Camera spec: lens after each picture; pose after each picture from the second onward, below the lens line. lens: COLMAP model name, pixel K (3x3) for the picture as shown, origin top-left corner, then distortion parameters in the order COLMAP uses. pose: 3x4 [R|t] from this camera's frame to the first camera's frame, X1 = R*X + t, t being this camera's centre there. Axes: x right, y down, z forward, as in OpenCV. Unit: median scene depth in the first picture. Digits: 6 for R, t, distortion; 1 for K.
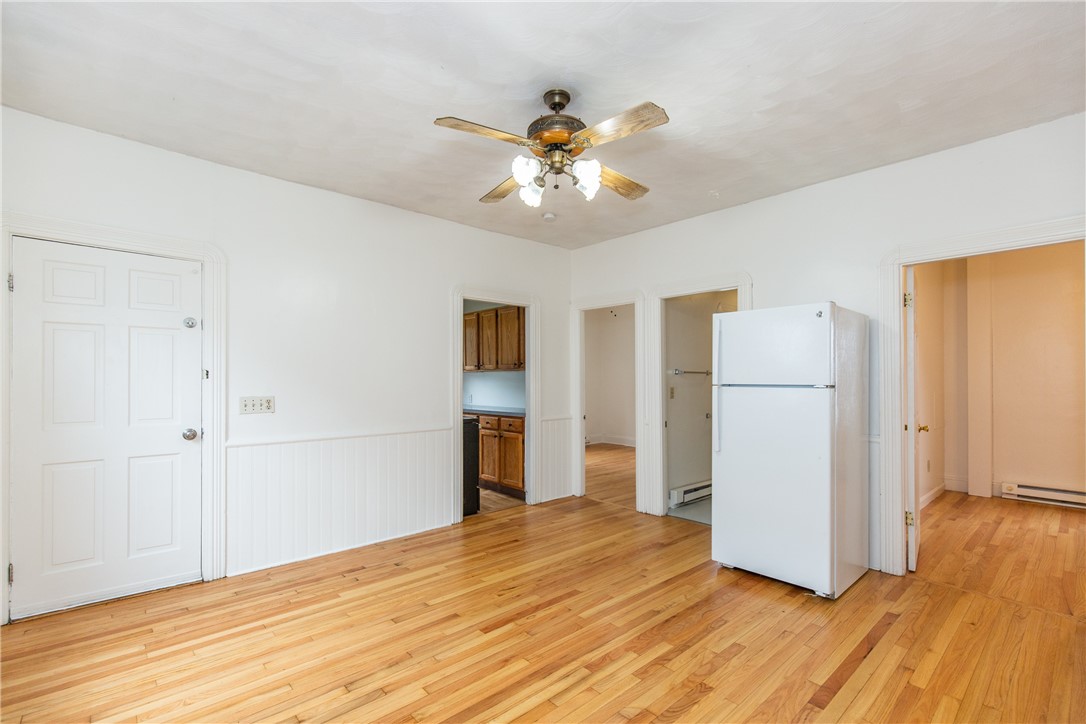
lens RADIAL K [[491.6, 0, 545.9], [0, 491.6, 376.5], [0, 0, 1]] dist [0.012969, 0.000156]
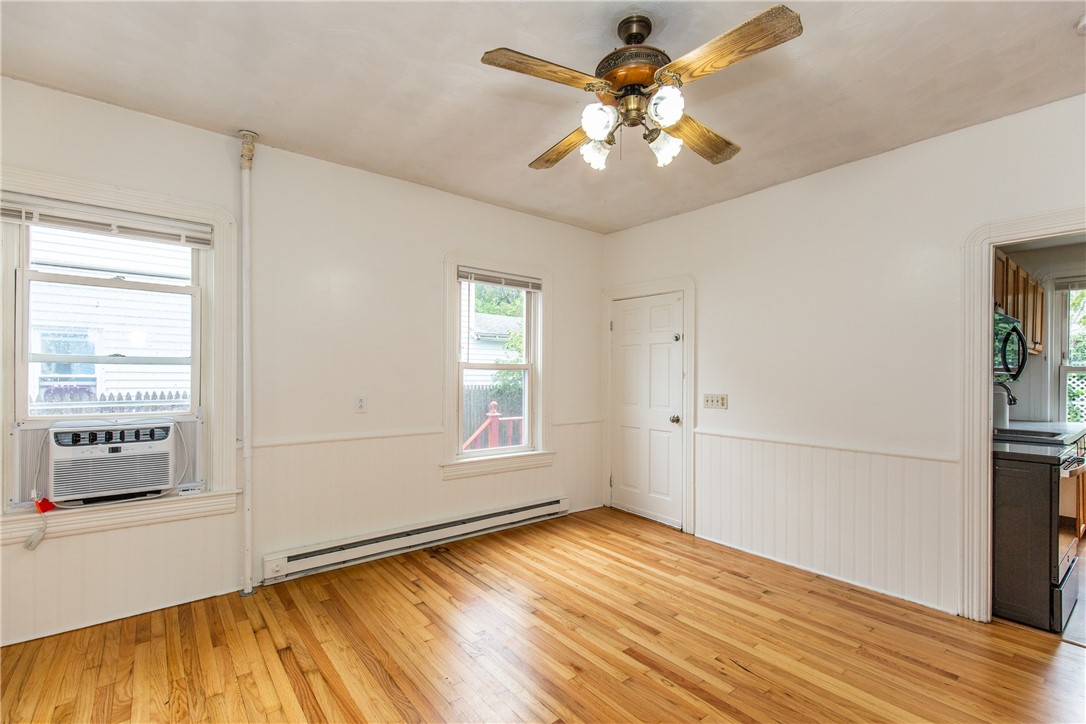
lens RADIAL K [[491.6, 0, 545.9], [0, 491.6, 376.5], [0, 0, 1]] dist [0.012969, 0.000156]
pose [[-0.062285, 0.003895, -0.998051, 0.661884], [-0.000403, 0.999992, 0.003928, -0.005802], [0.998058, 0.000647, -0.062283, 0.732942]]
